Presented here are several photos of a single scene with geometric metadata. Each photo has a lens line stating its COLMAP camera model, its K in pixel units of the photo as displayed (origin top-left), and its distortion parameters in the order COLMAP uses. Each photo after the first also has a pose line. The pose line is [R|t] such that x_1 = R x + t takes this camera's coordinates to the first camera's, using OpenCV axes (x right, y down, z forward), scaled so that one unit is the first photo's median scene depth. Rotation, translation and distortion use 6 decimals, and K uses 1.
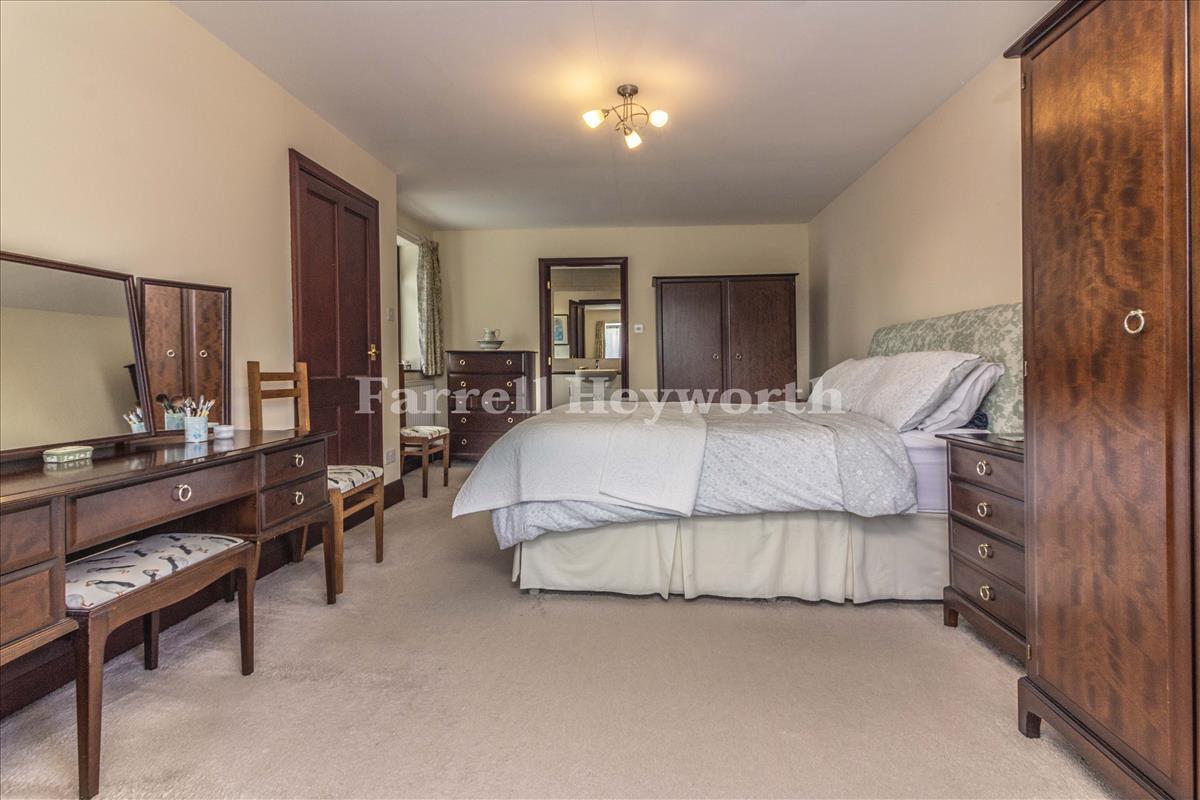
lens RADIAL K [[564.5, 0, 599.4], [0, 564.5, 374.9], [0, 0, 1]] dist [0.005103, 0.000149]
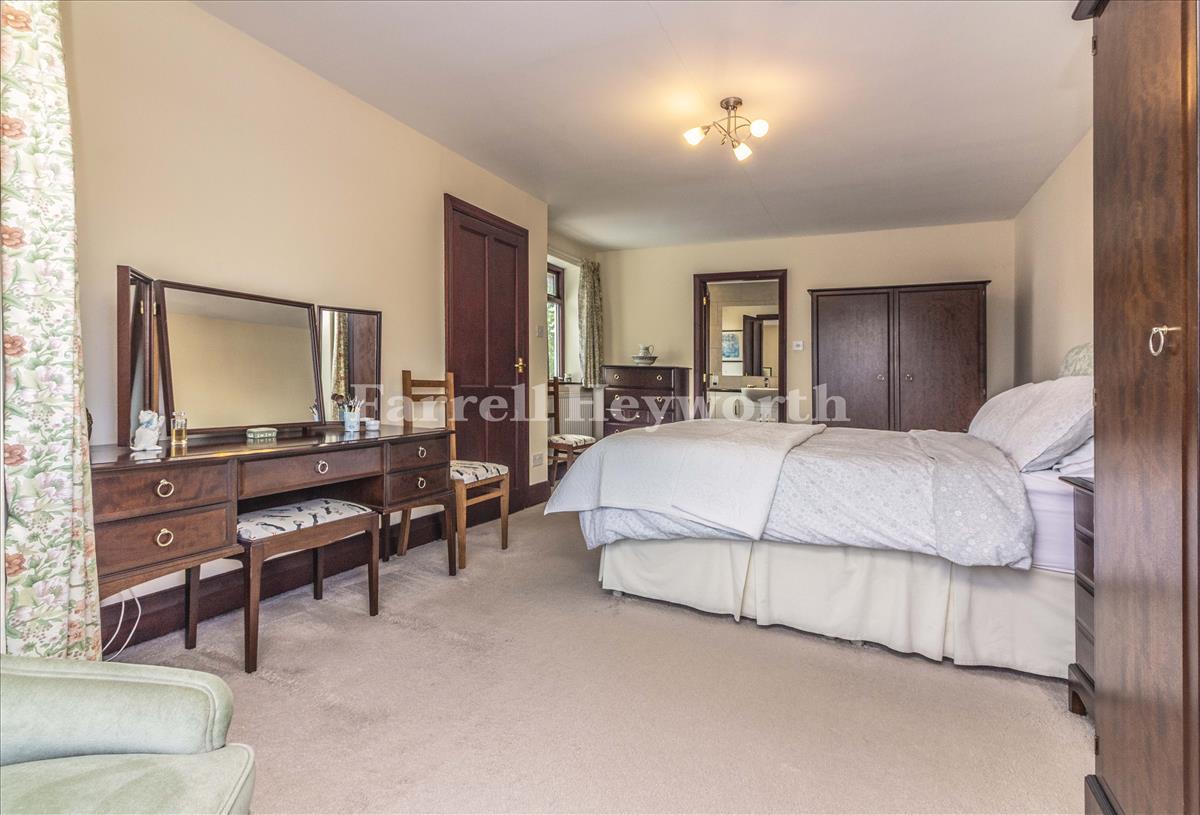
lens RADIAL K [[576.0, 0, 598.0], [0, 576.0, 395.8], [0, 0, 1]] dist [0.000847, 0.000615]
pose [[0.931909, 0.036785, -0.360821, 0.241524], [-0.034192, 0.999323, 0.013570, -0.000203], [0.361076, -0.000309, 0.932536, -0.021244]]
